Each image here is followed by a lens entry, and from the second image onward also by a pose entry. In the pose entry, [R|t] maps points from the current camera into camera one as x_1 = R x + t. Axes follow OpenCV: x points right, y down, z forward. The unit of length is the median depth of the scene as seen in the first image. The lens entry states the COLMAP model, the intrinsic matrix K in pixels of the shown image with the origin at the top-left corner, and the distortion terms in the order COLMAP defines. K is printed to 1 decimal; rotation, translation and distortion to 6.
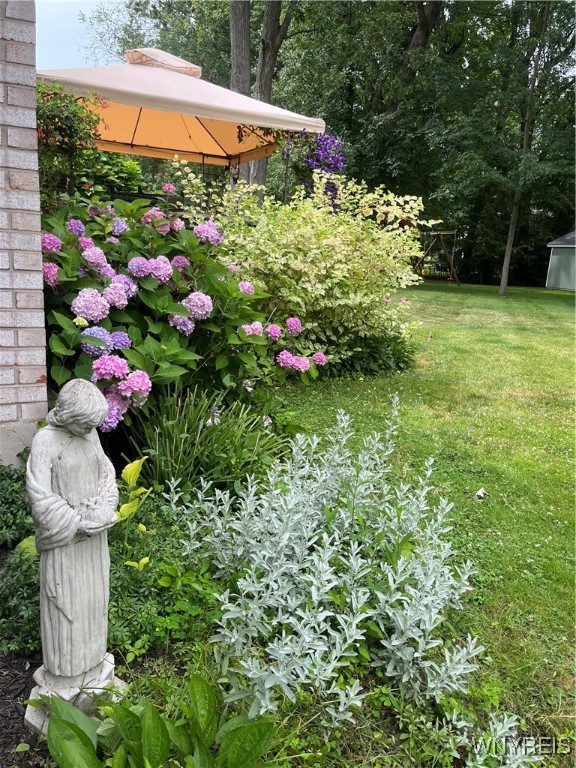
lens RADIAL K [[596.9, 0, 288.0], [0, 596.9, 384.0], [0, 0, 1]] dist [0.070214, -0.062783]
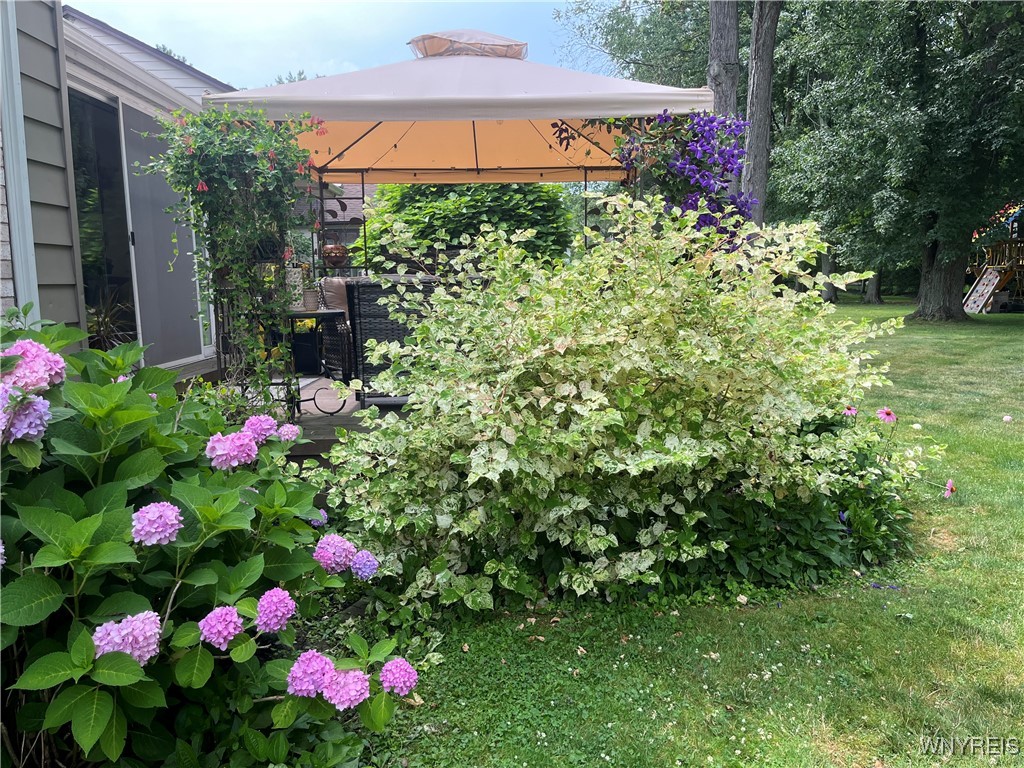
lens RADIAL K [[795.9, 0, 512.0], [0, 795.9, 384.0], [0, 0, 1]] dist [0.070214, -0.062783]
pose [[0.915471, -0.018370, -0.401964, 0.136771], [-0.018163, 0.996053, -0.086886, -0.076115], [0.401974, 0.086842, 0.911524, 0.210658]]
